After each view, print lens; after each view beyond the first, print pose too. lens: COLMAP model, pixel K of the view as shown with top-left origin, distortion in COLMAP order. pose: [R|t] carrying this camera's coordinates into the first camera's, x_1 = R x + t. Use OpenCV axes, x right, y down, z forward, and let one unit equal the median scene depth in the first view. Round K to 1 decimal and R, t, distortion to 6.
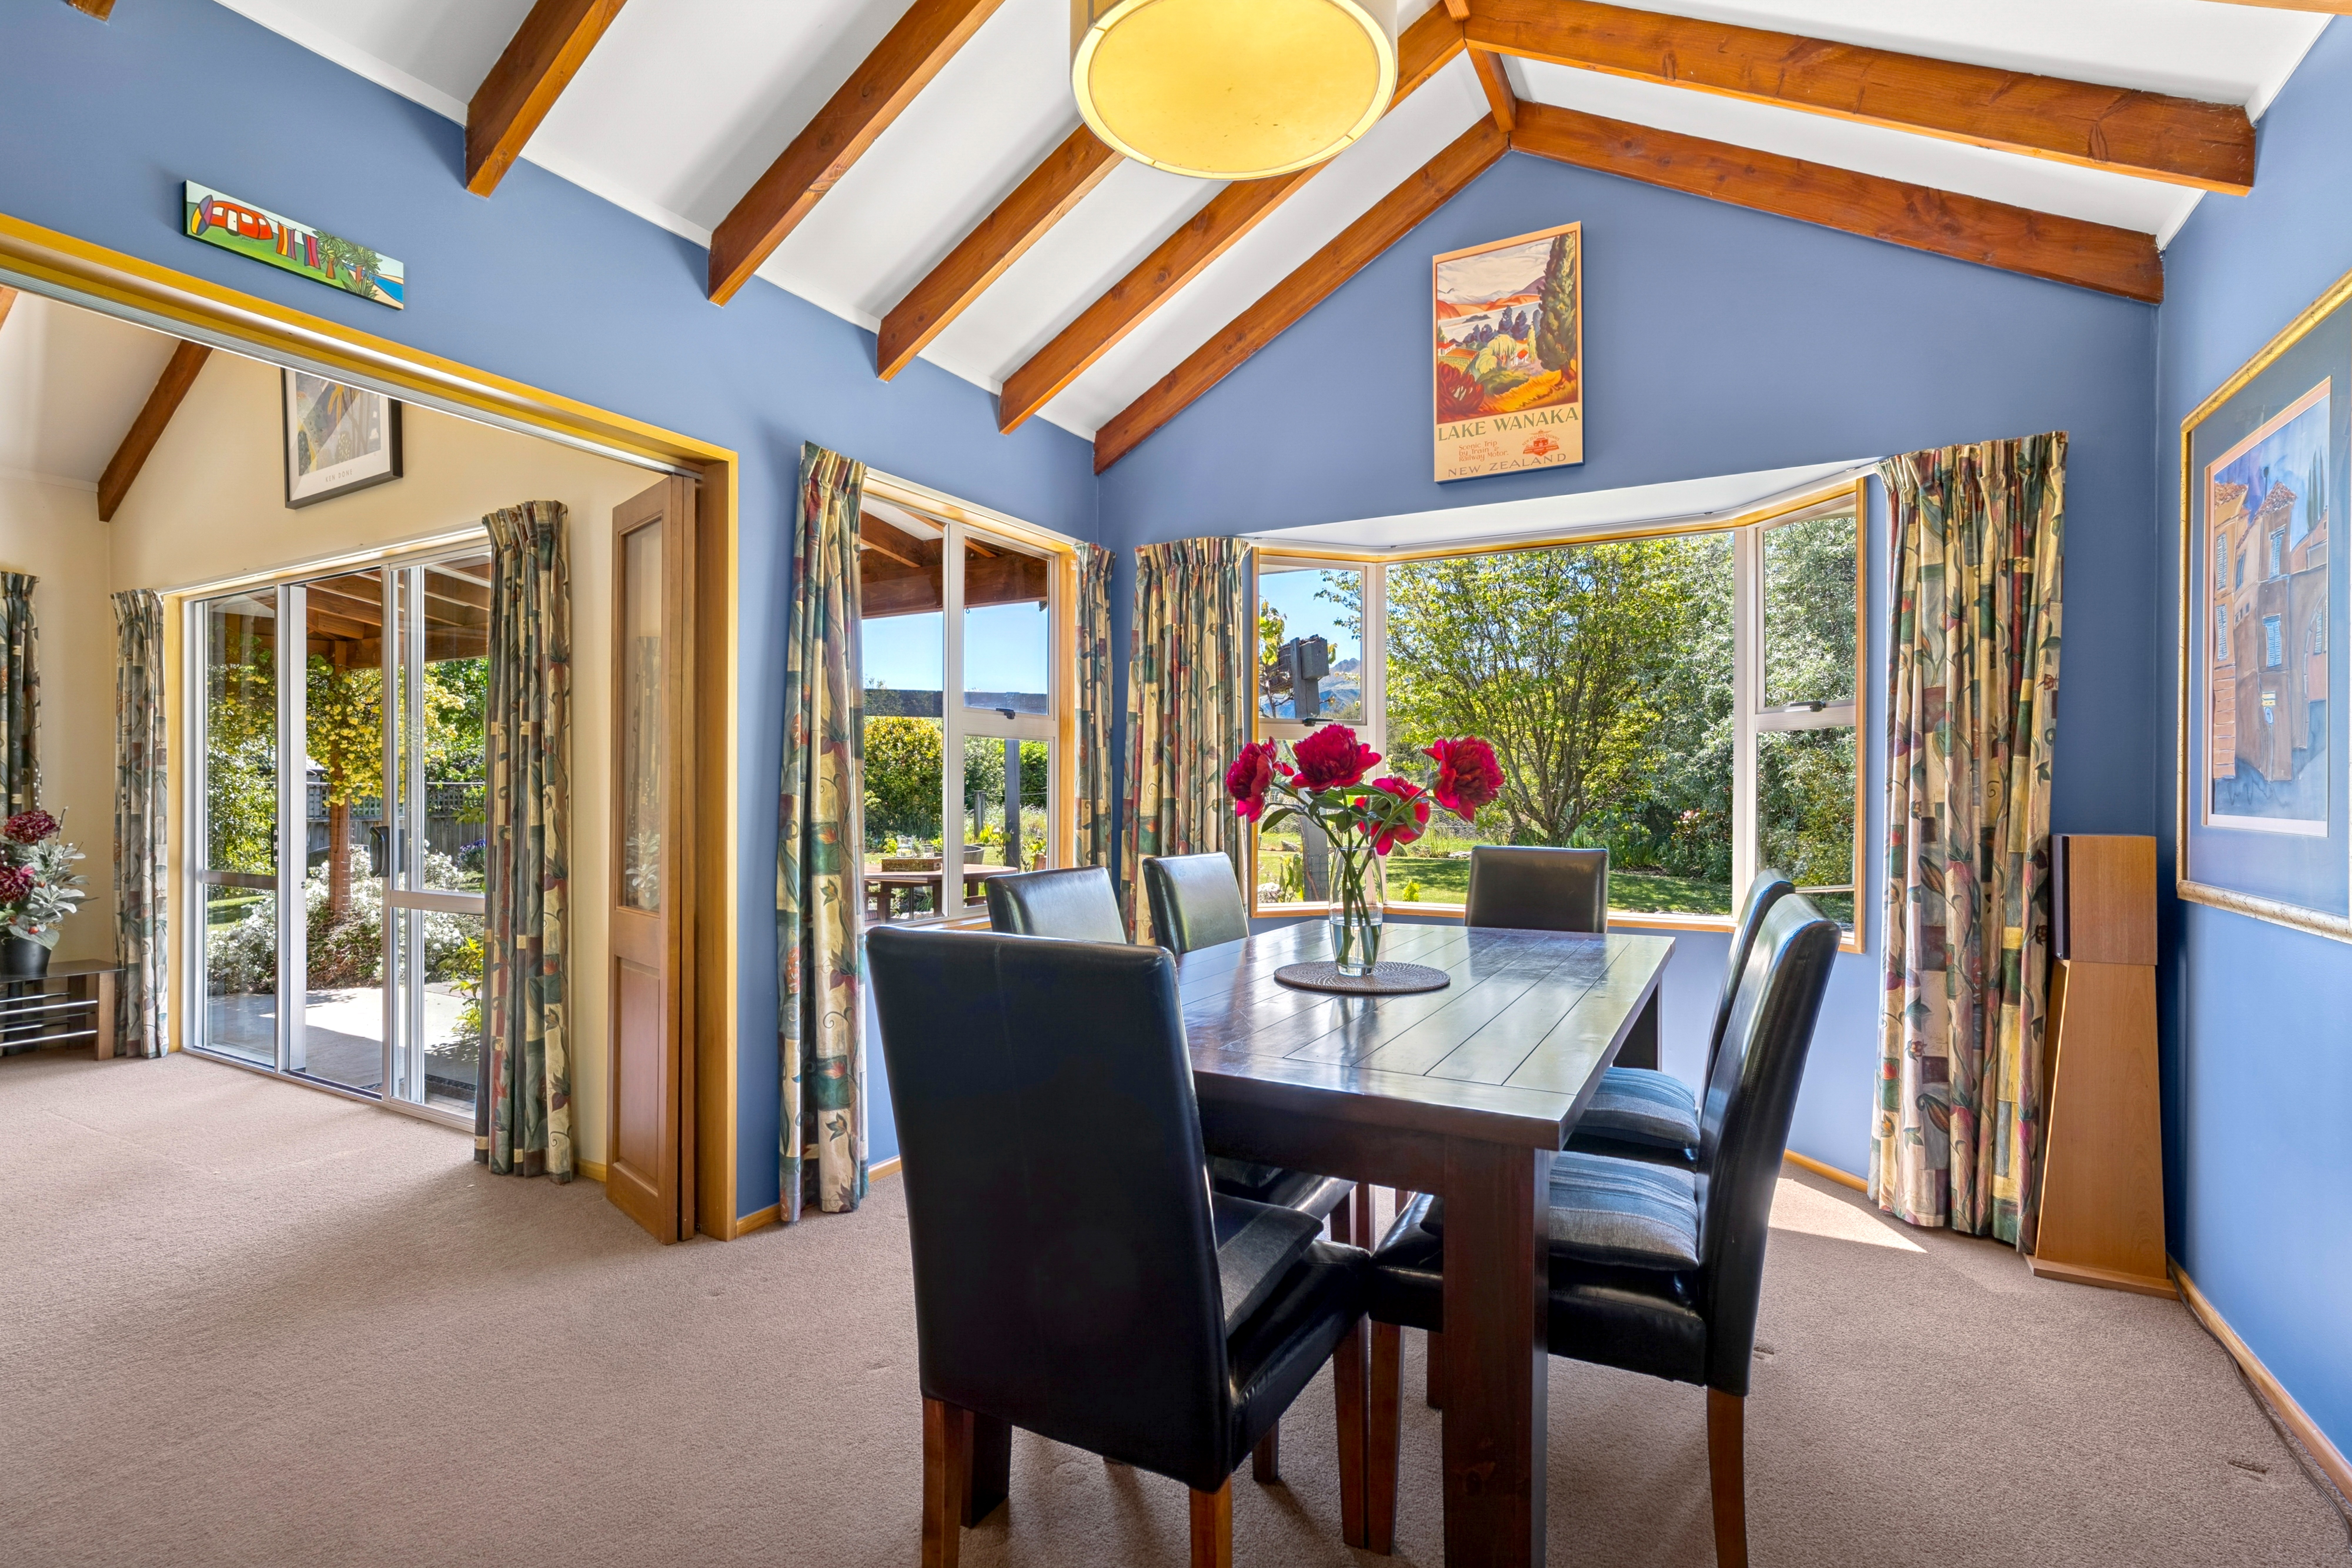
lens RADIAL K [[1071.7, 0, 1176.0], [0, 1071.7, 784.0], [0, 0, 1]] dist [-0.000588, 0.000391]
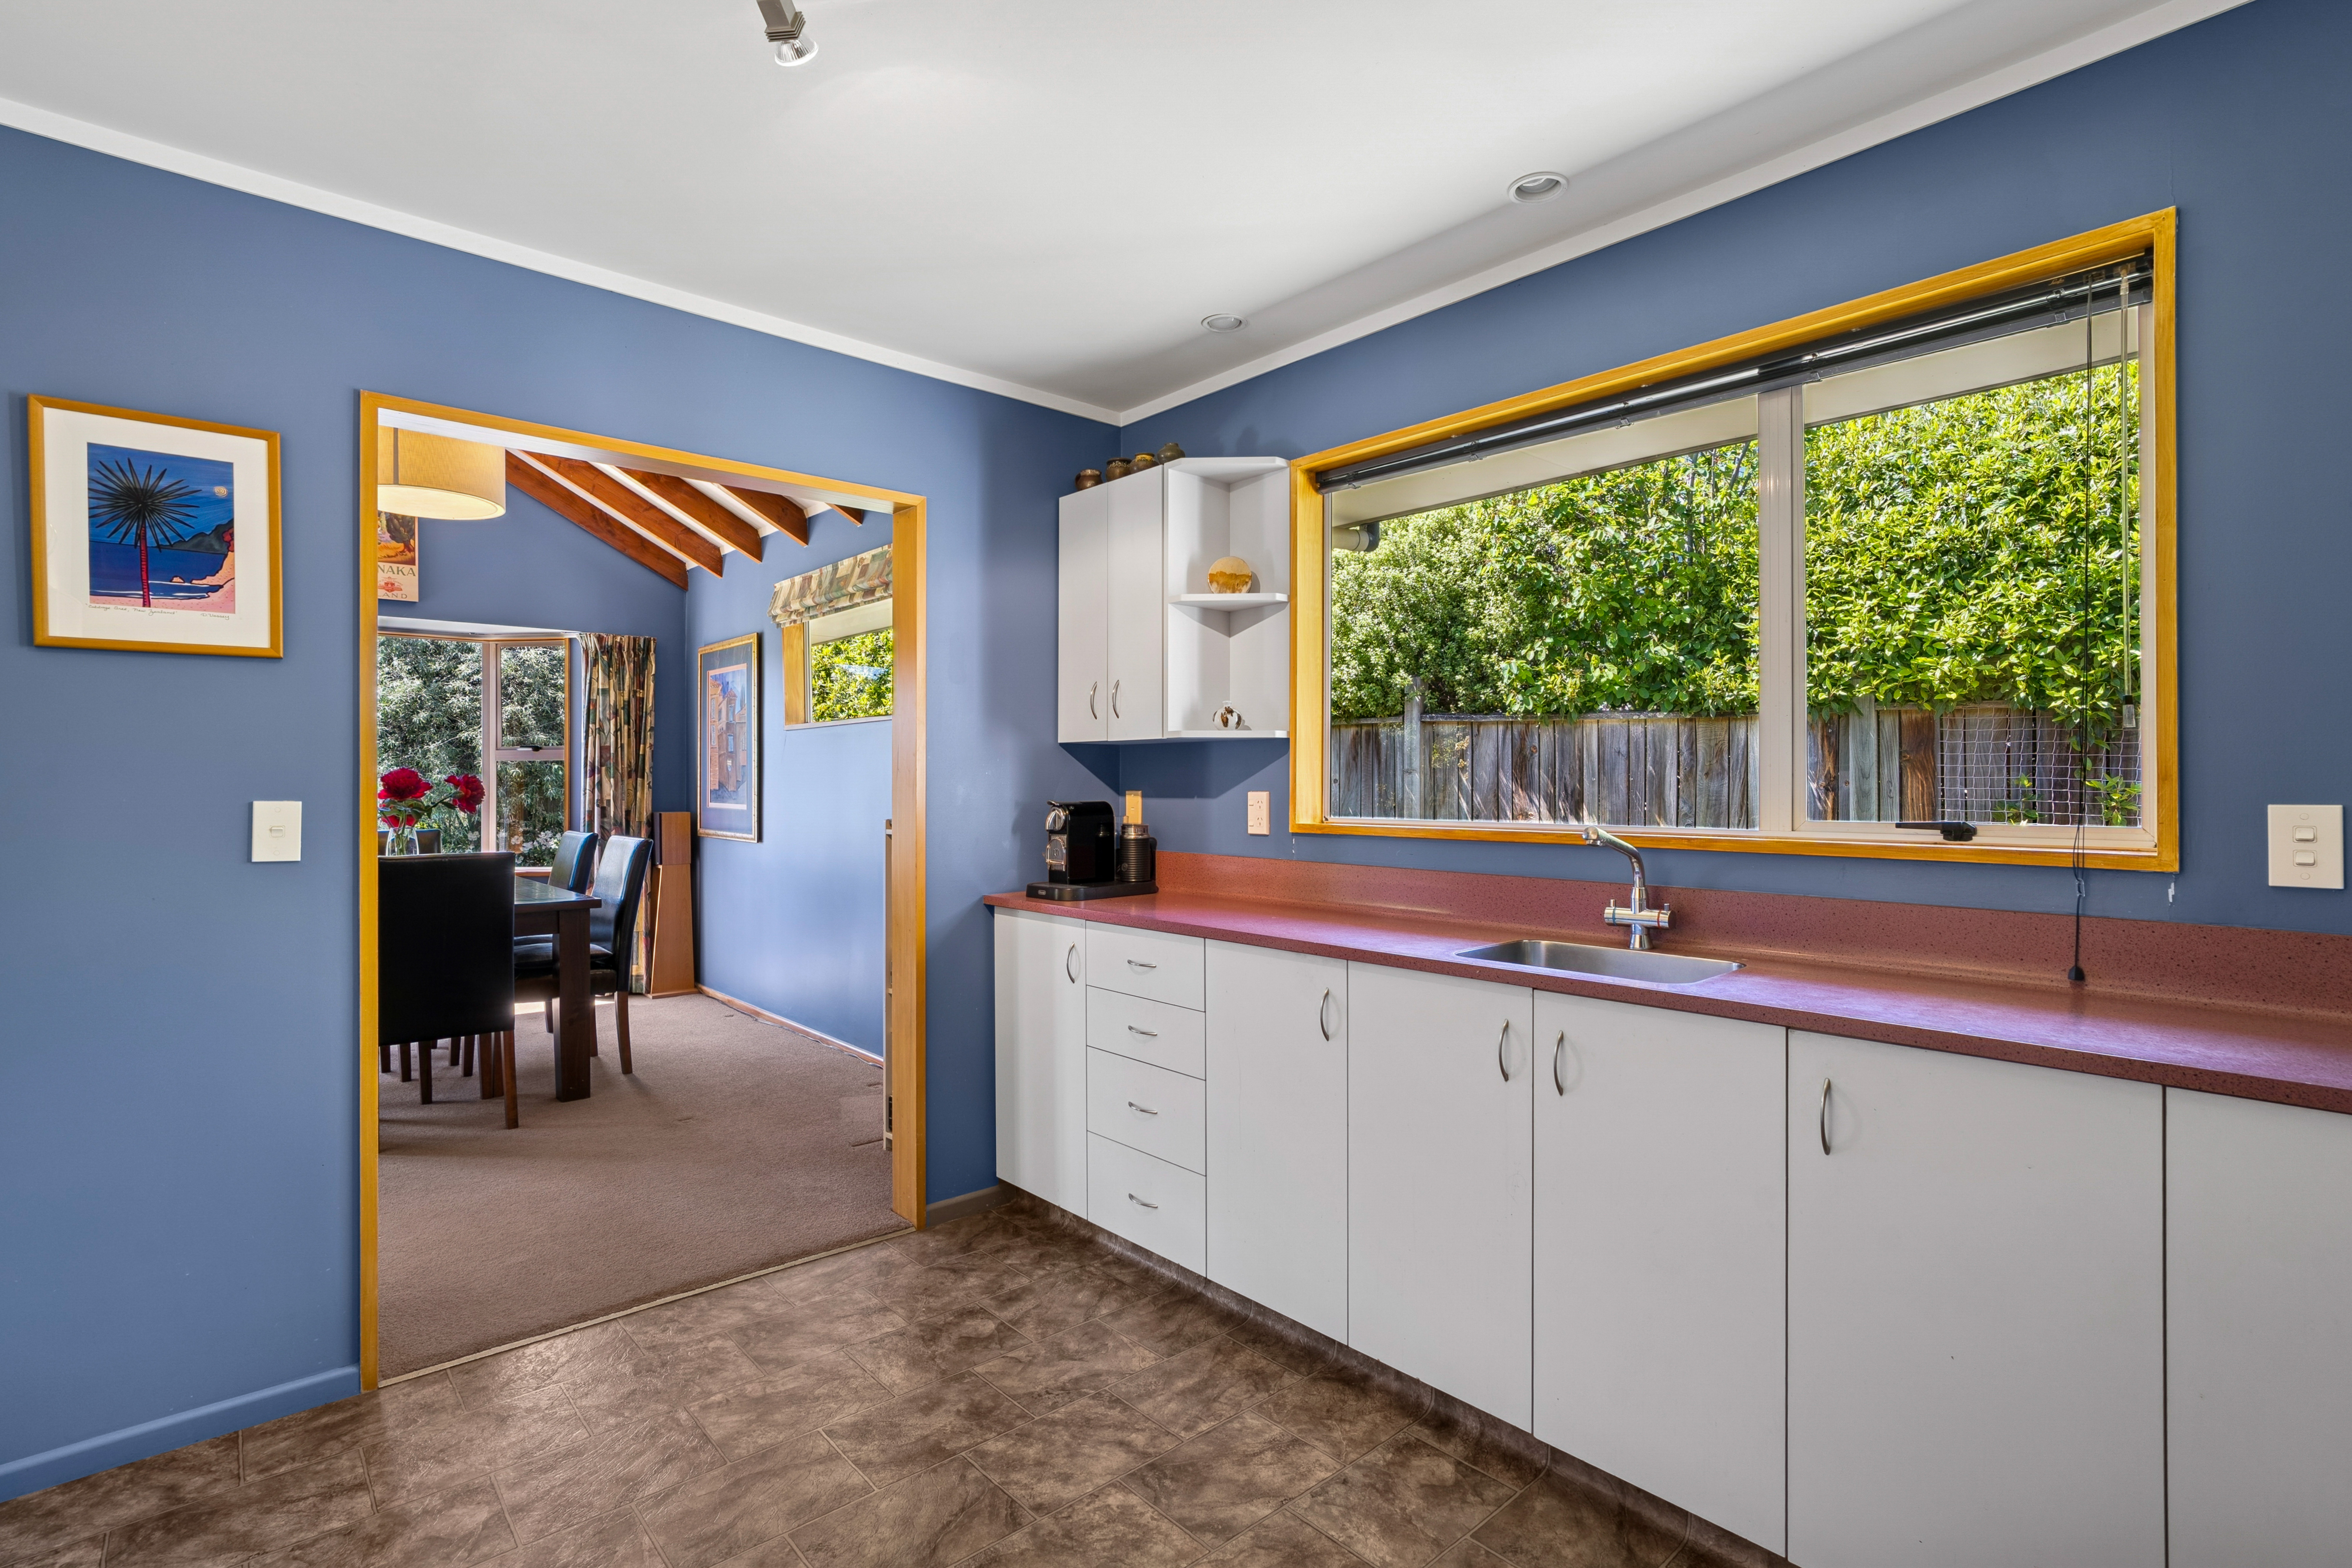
lens RADIAL K [[1071.7, 0, 1176.0], [0, 1071.7, 784.0], [0, 0, 1]] dist [-0.000588, 0.000391]
pose [[0.320085, -0.008281, 0.947353, -0.978792], [-0.002186, 0.999953, 0.009479, -0.037364], [-0.947386, -0.005105, 0.320052, -0.784199]]
